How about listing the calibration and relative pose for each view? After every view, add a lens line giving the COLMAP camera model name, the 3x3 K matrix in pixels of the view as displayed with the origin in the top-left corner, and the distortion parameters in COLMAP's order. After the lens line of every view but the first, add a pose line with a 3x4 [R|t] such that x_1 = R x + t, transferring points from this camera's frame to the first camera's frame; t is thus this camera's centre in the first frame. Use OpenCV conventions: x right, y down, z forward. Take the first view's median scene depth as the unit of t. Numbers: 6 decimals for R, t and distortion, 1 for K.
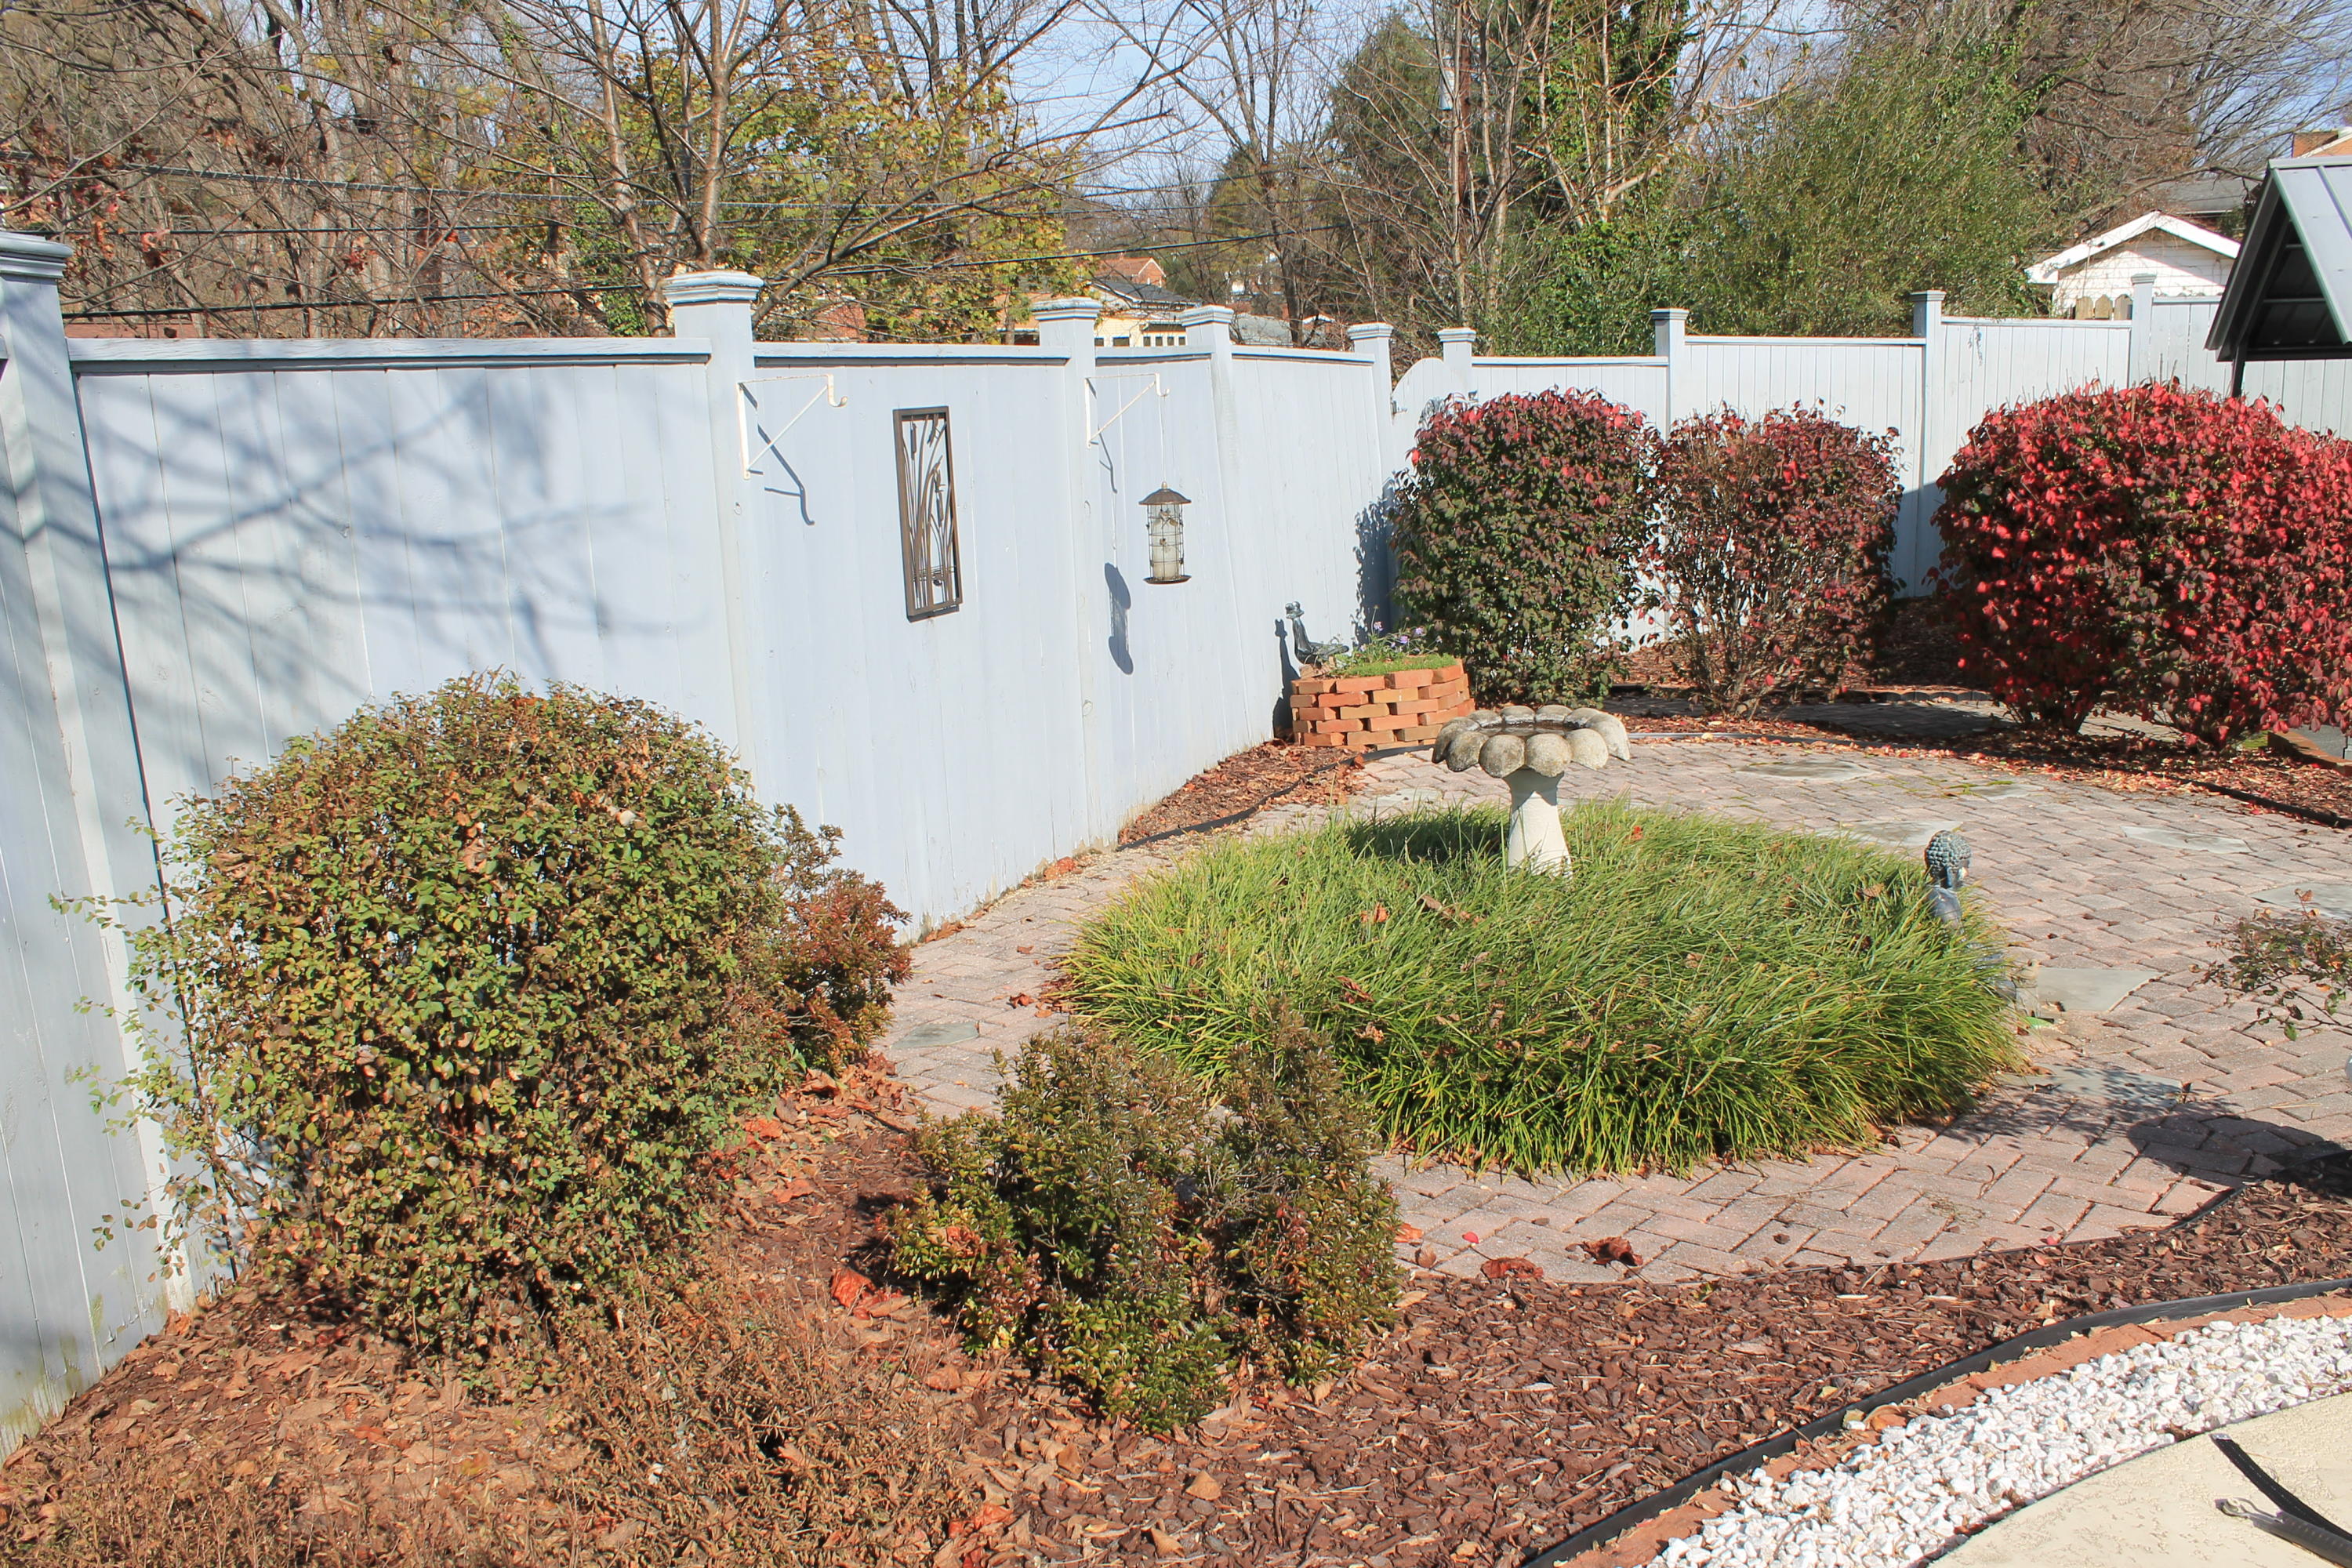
lens RADIAL K [[1993.0, 0, 1177.7], [0, 1993.0, 796.5], [0, 0, 1]] dist [-0.165880, 0.151693]
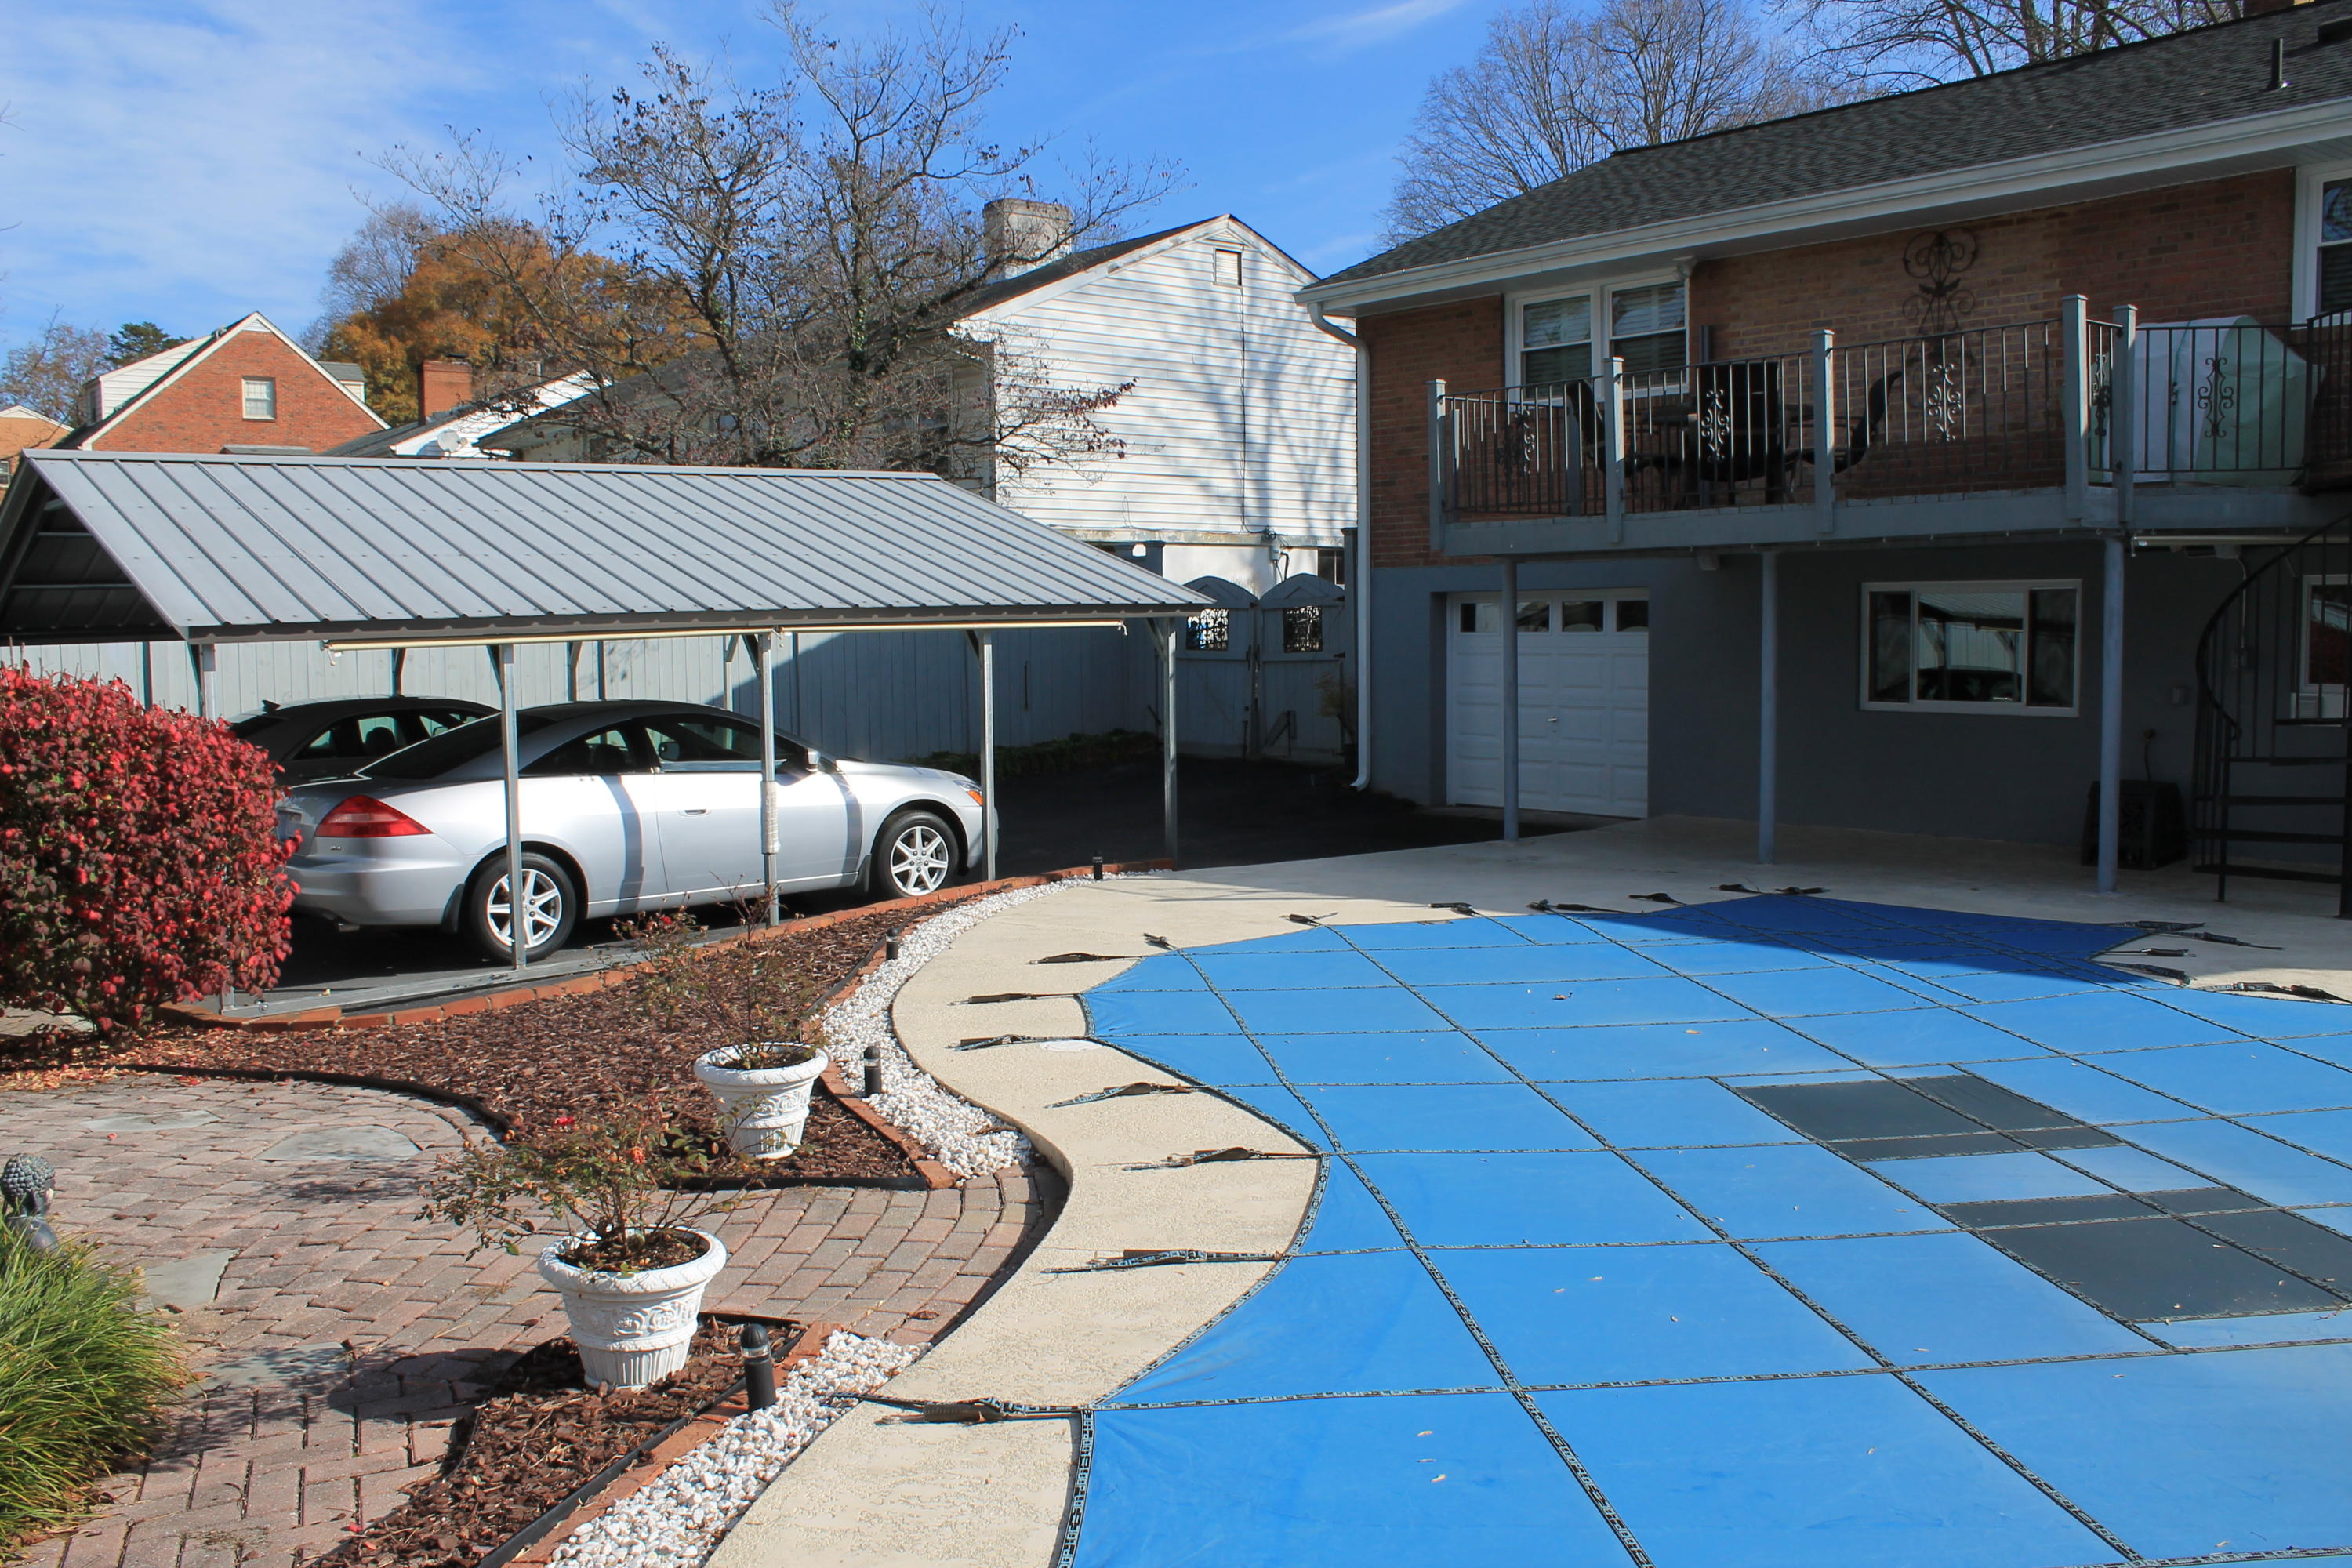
lens RADIAL K [[1993.0, 0, 1177.7], [0, 1993.0, 796.5], [0, 0, 1]] dist [-0.165880, 0.151693]
pose [[0.446724, -0.061727, 0.892540, -0.098255], [0.191895, 0.981010, -0.028200, -0.011386], [-0.873850, 0.183872, 0.450086, 0.065894]]
